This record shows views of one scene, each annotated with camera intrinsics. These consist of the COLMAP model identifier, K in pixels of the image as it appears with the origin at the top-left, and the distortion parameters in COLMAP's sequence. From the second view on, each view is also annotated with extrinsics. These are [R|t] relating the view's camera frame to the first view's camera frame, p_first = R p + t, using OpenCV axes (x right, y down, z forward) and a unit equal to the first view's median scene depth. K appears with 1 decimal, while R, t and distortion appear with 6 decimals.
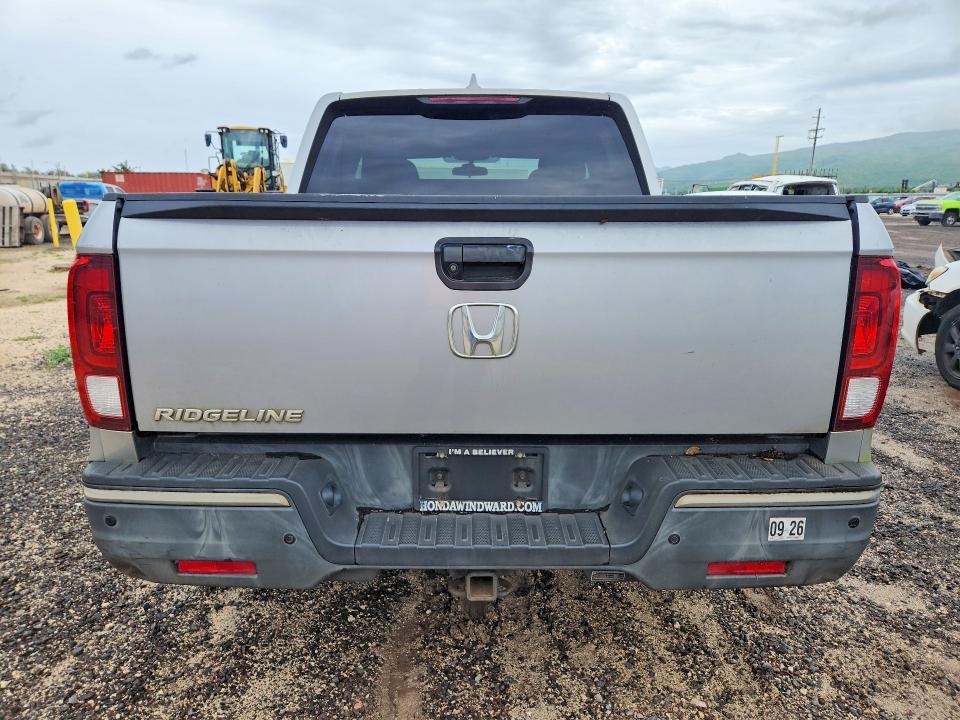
lens RADIAL K [[669.3, 0, 480.8], [0, 669.3, 361.0], [0, 0, 1]] dist [0.040413, -0.024663]
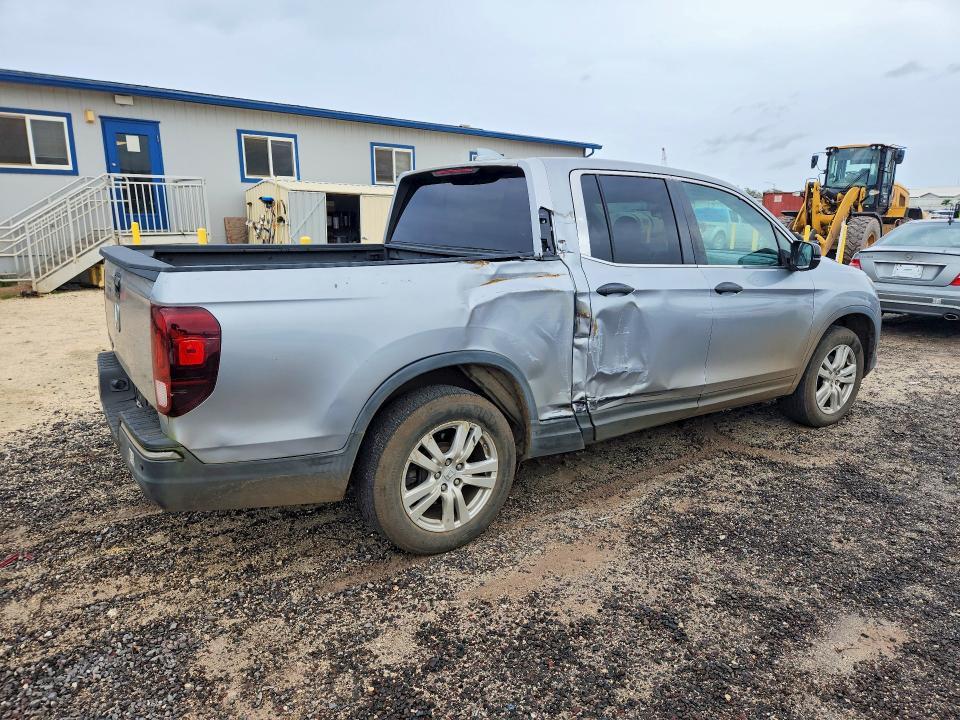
lens RADIAL K [[669.3, 0, 479.1], [0, 669.3, 360.9], [0, 0, 1]] dist [0.040413, -0.024663]
pose [[0.531902, 0.180879, -0.827263, 0.213110], [-0.196078, 0.976679, 0.087477, -0.029544], [0.823792, 0.115679, 0.554963, 0.069859]]
